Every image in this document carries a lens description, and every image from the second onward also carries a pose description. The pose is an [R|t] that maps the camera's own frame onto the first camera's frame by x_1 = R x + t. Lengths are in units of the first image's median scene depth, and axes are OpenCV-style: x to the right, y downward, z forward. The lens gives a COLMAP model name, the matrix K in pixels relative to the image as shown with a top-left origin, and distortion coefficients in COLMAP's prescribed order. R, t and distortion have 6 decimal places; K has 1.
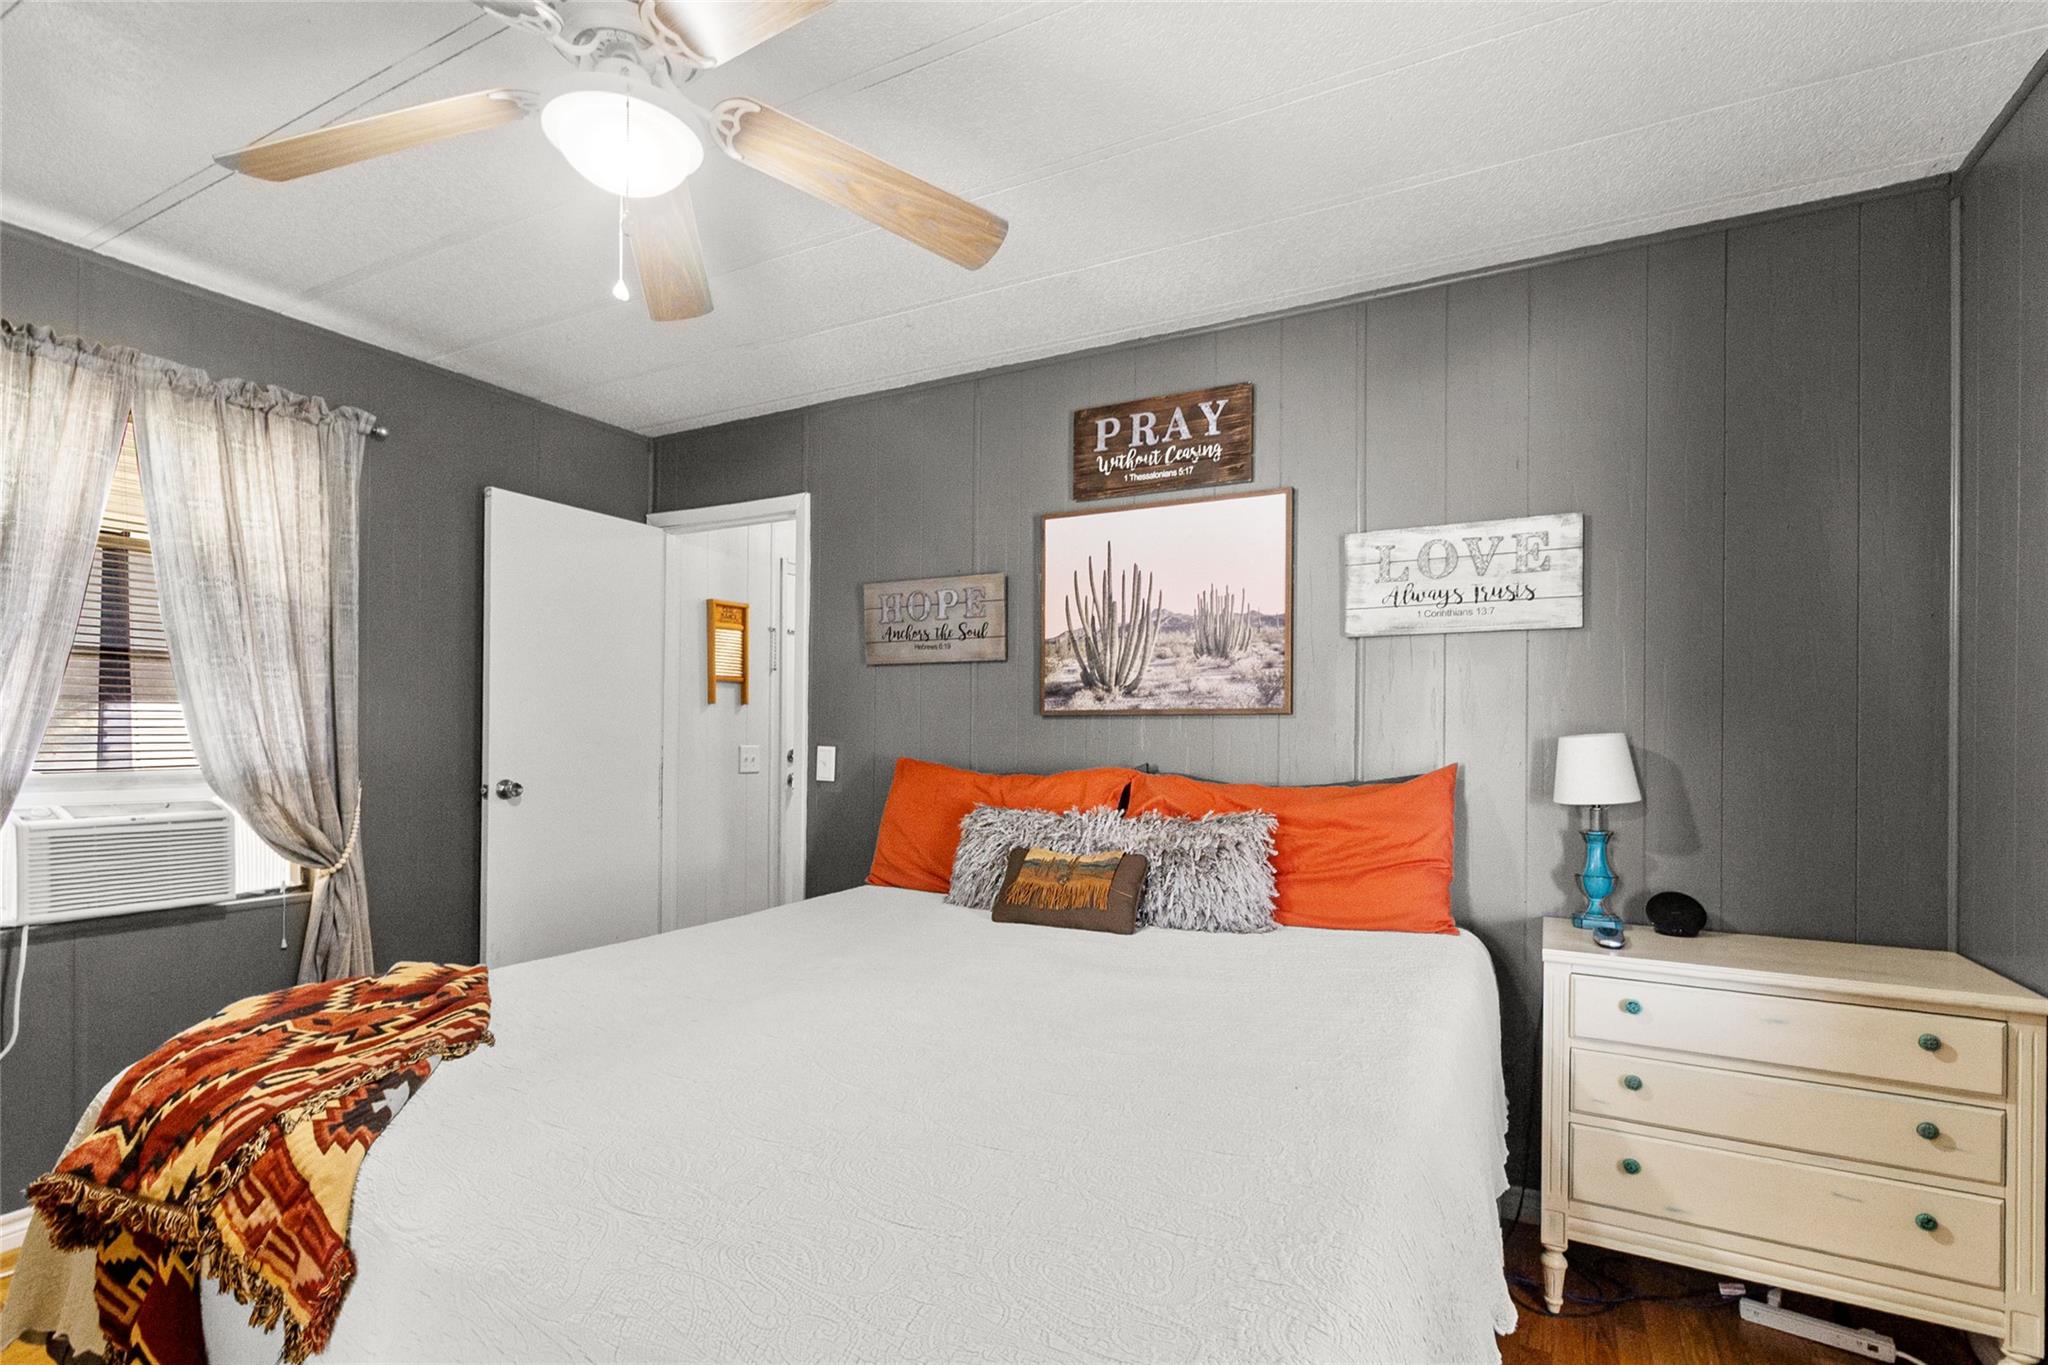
lens RADIAL K [[975.2, 0, 979.6], [0, 975.2, 728.7], [0, 0, 1]] dist [0.000574, -0.000531]
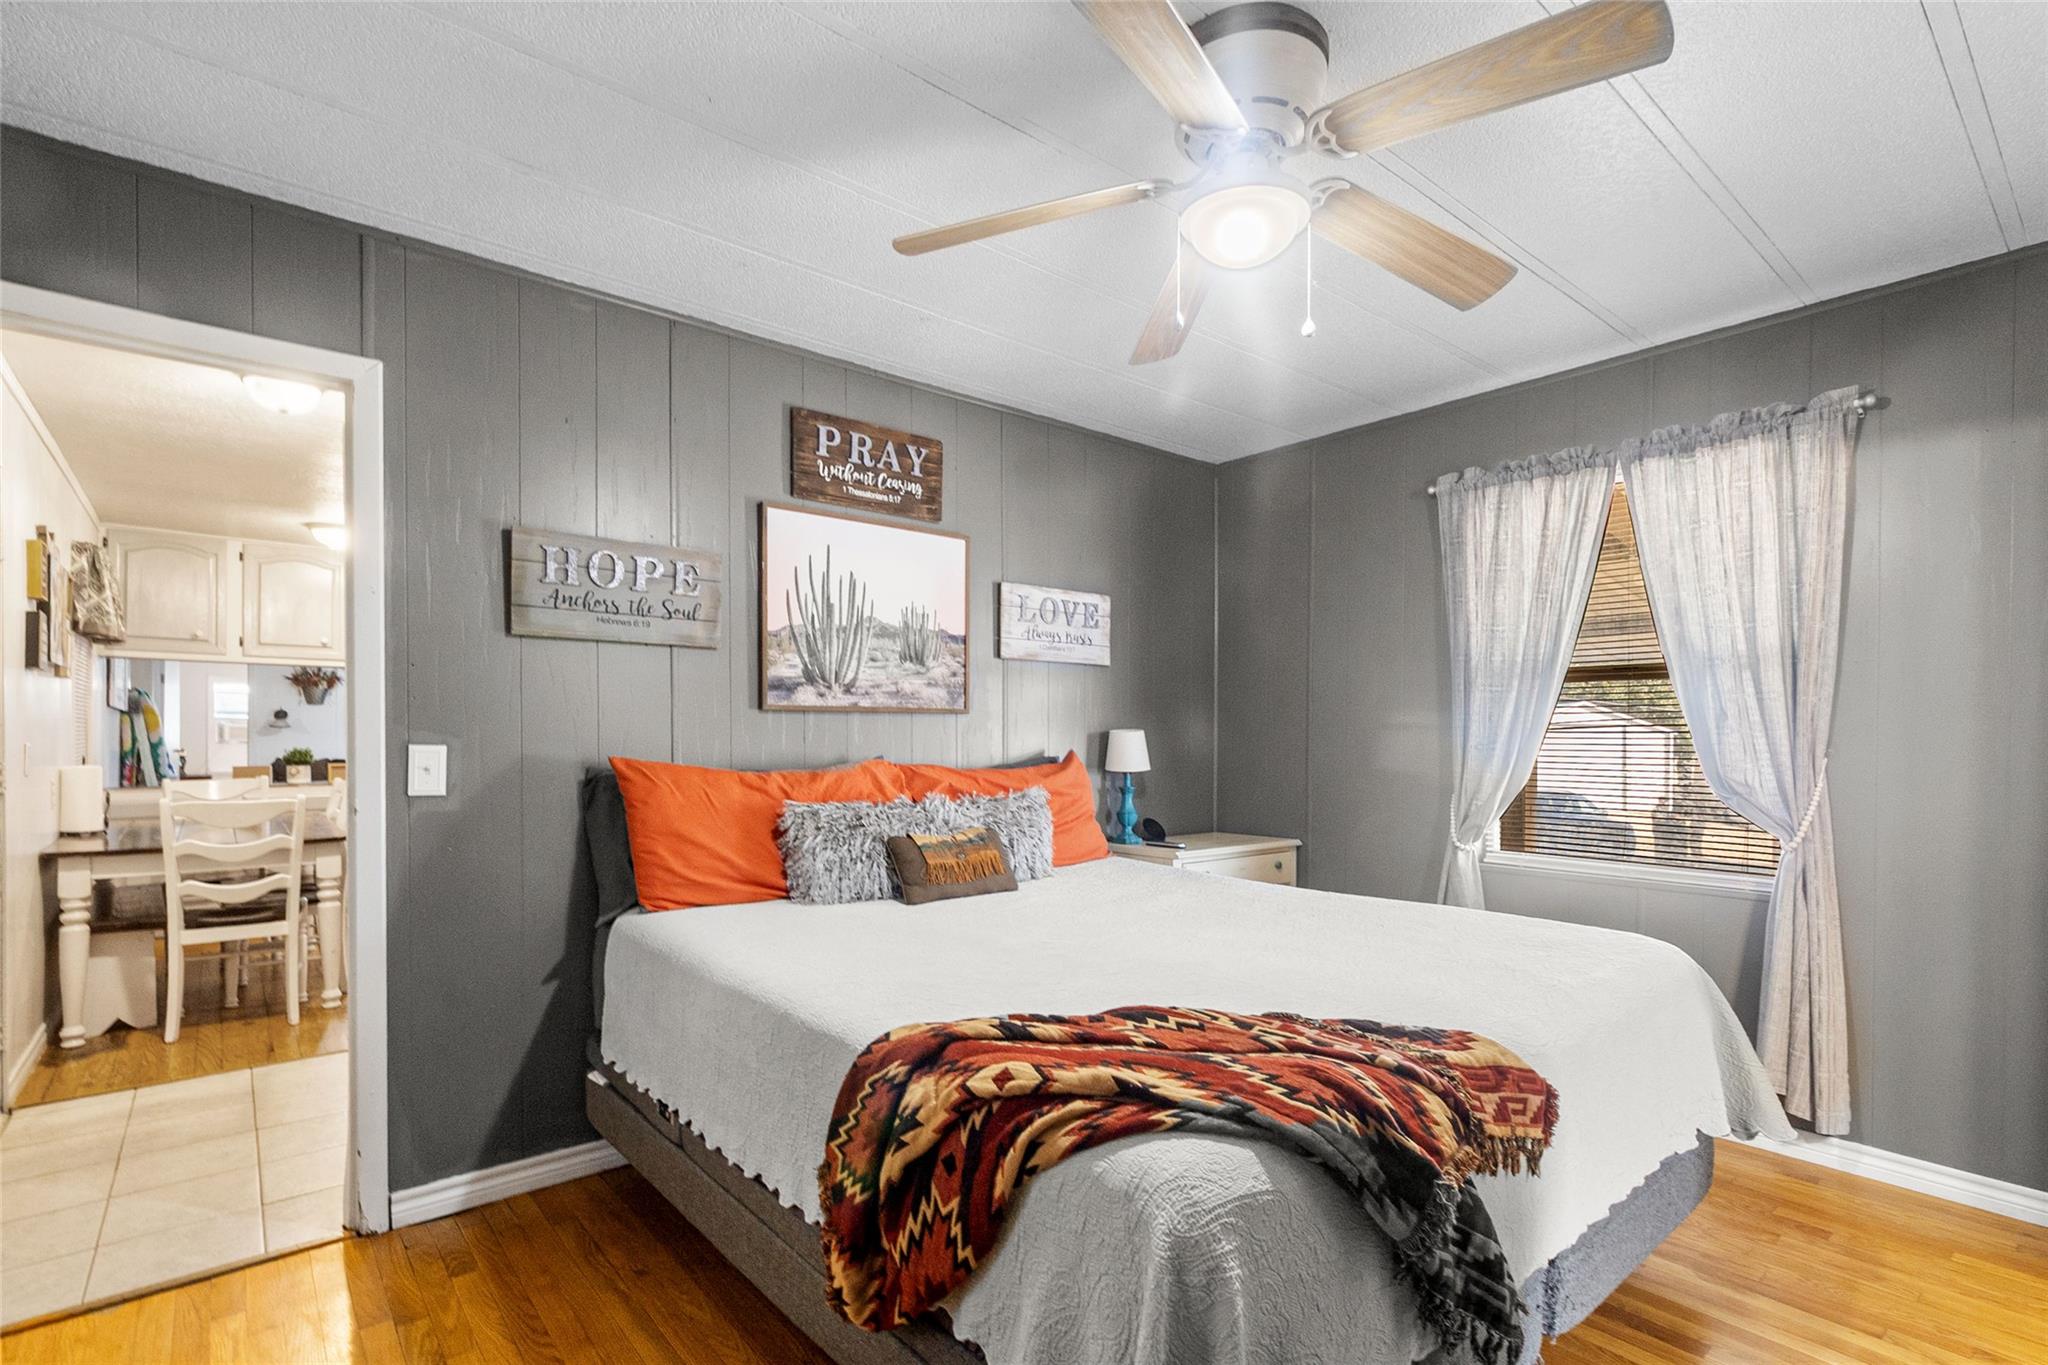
lens RADIAL K [[975.2, 0, 1039.2], [0, 975.2, 747.3], [0, 0, 1]] dist [0.000574, -0.000531]
pose [[0.351811, -0.015346, 0.935945, -0.791543], [-0.008621, 0.999770, 0.019633, 0.002880], [-0.936031, -0.014975, 0.351598, 0.427488]]
